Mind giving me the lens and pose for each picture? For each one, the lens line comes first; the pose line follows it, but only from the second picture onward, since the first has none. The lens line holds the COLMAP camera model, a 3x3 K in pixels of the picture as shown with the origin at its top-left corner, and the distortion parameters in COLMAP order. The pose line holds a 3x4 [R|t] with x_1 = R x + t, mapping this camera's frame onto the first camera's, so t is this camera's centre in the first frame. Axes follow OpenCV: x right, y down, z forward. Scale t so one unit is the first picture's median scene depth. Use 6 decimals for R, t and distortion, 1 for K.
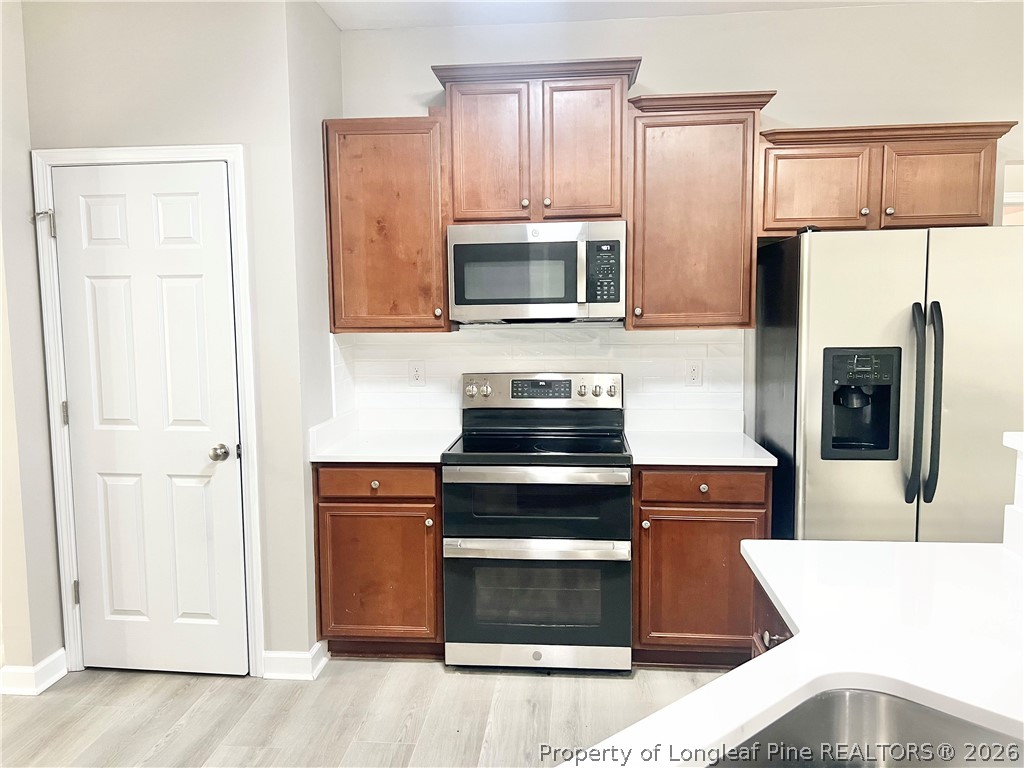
lens RADIAL K [[774.7, 0, 508.0], [0, 774.7, 376.4], [0, 0, 1]] dist [0.070615, -0.075484]
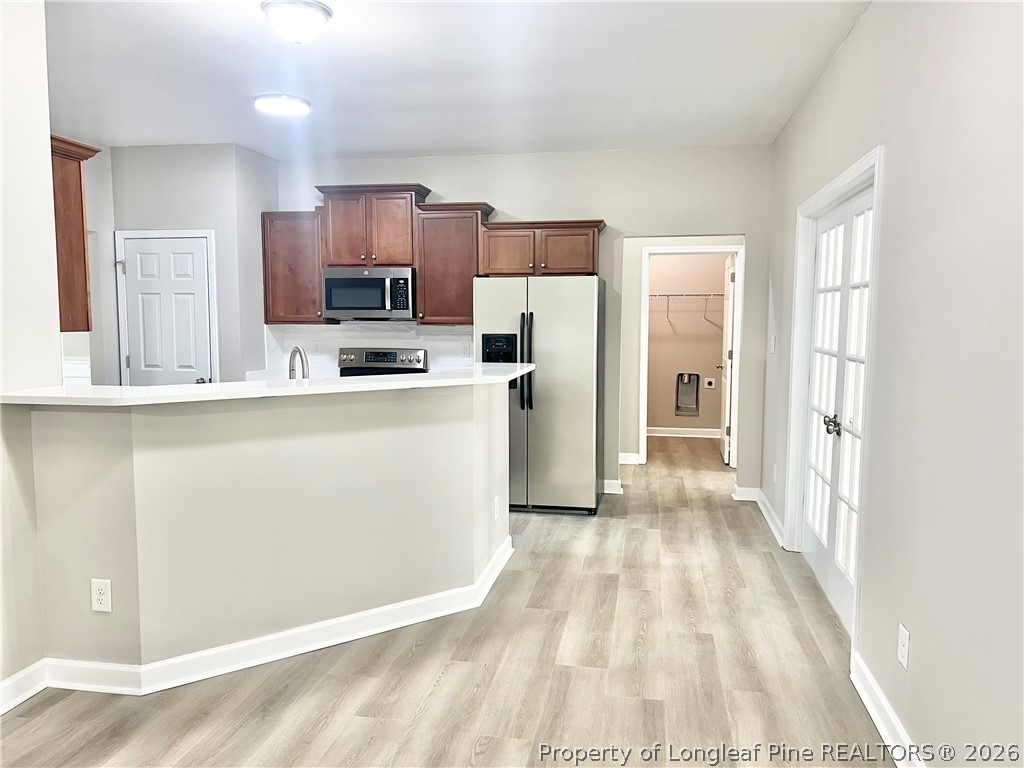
lens RADIAL K [[774.7, 0, 508.0], [0, 774.7, 376.4], [0, 0, 1]] dist [0.070615, -0.075484]
pose [[0.996216, 0.022136, -0.084049, 0.549697], [-0.022820, 0.999714, -0.007189, 0.075224], [0.083866, 0.009080, 0.996436, -0.876802]]
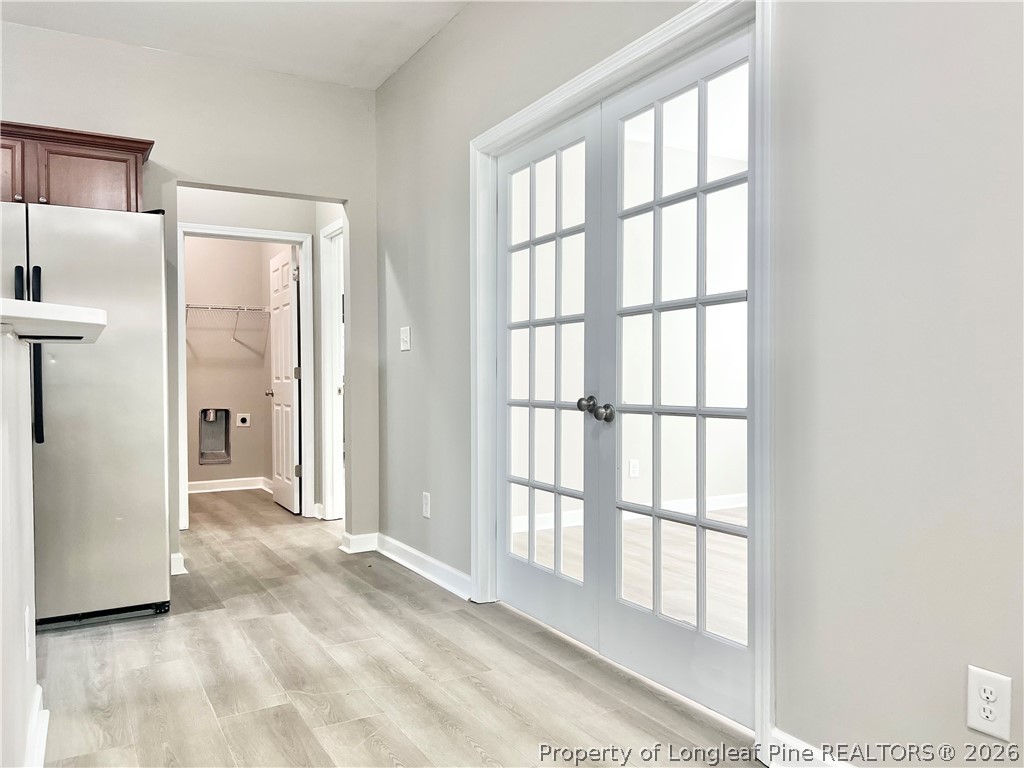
lens RADIAL K [[774.7, 0, 508.0], [0, 774.7, 376.4], [0, 0, 1]] dist [0.070615, -0.075484]
pose [[0.814074, 0.011603, 0.580645, 0.364874], [0.047673, 0.995091, -0.086723, 0.166447], [-0.578801, 0.098280, 0.809525, -0.275113]]
